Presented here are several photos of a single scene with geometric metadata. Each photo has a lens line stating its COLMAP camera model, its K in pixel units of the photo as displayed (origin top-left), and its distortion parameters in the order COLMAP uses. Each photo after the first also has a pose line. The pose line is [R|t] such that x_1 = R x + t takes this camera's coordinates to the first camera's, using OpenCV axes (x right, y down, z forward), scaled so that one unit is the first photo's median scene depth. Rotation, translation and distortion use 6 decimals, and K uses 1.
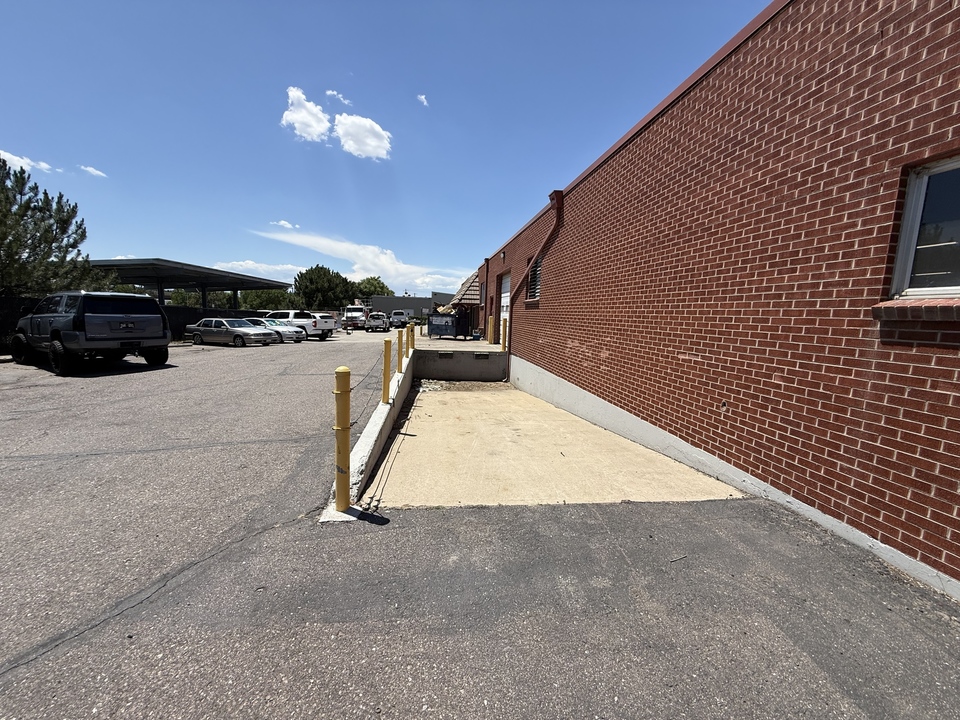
lens RADIAL K [[389.5, 0, 476.9], [0, 389.5, 357.2], [0, 0, 1]] dist [-0.000123, 0.000405]
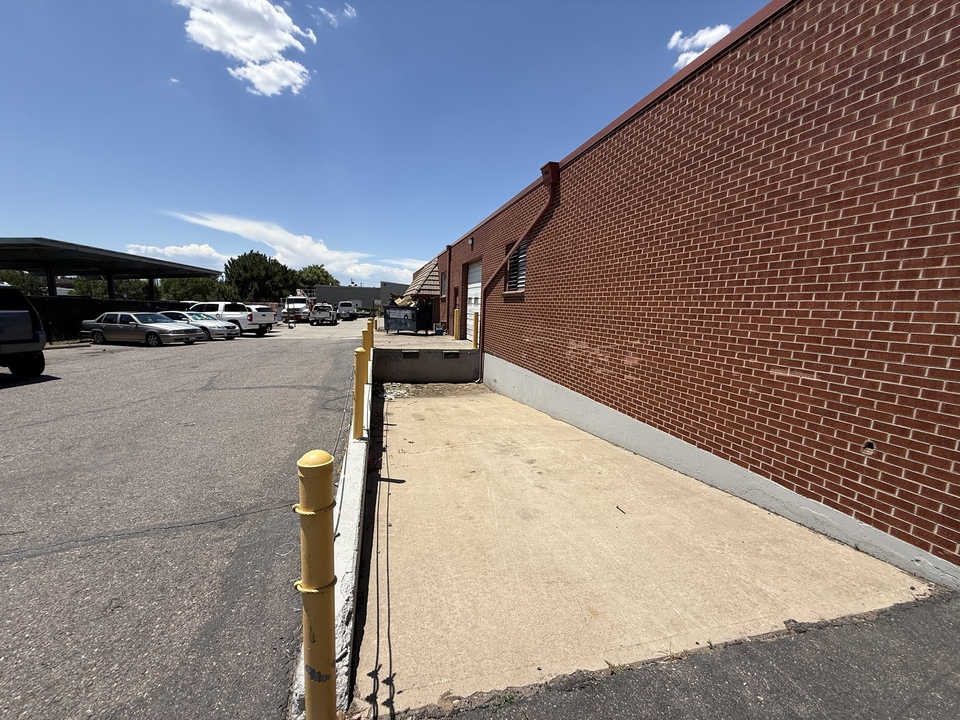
lens RADIAL K [[389.5, 0, 478.4], [0, 389.5, 359.2], [0, 0, 1]] dist [-0.000123, 0.000405]
pose [[0.991139, -0.018025, 0.131600, -0.051565], [0.014218, 0.999455, 0.029808, -0.021547], [-0.132065, -0.027673, 0.990855, 0.127399]]
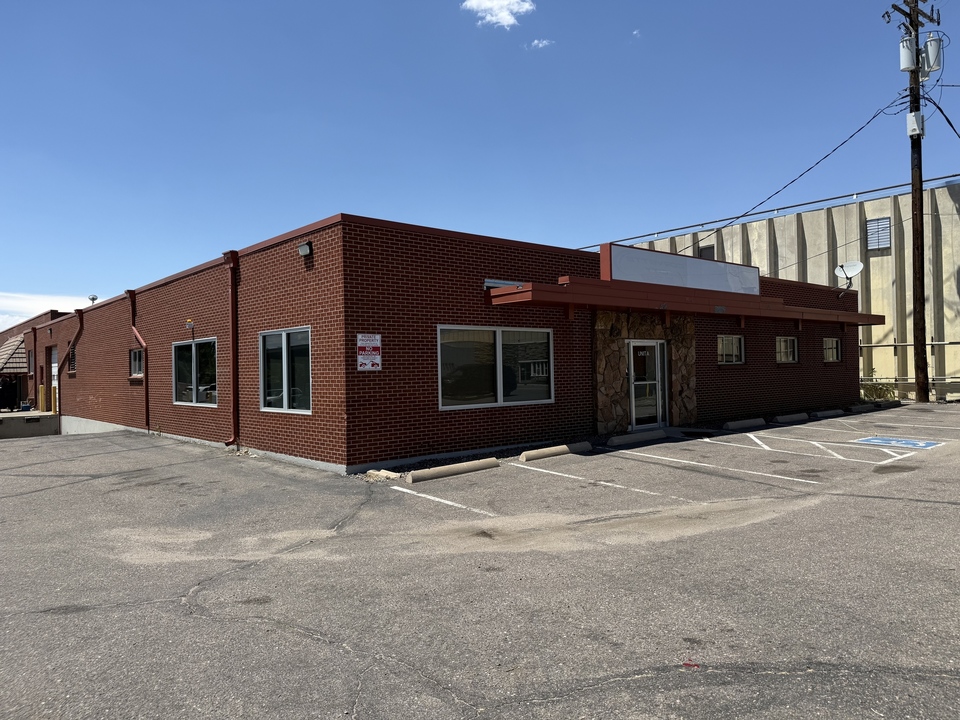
lens RADIAL K [[685.1, 0, 487.1], [0, 685.1, 363.0], [0, 0, 1]] dist [0.040462, -0.046152]
pose [[0.828447, -0.046928, 0.558097, -0.007449], [0.112795, 0.990045, -0.084186, 0.188132], [-0.548591, 0.132694, 0.825494, -1.765916]]
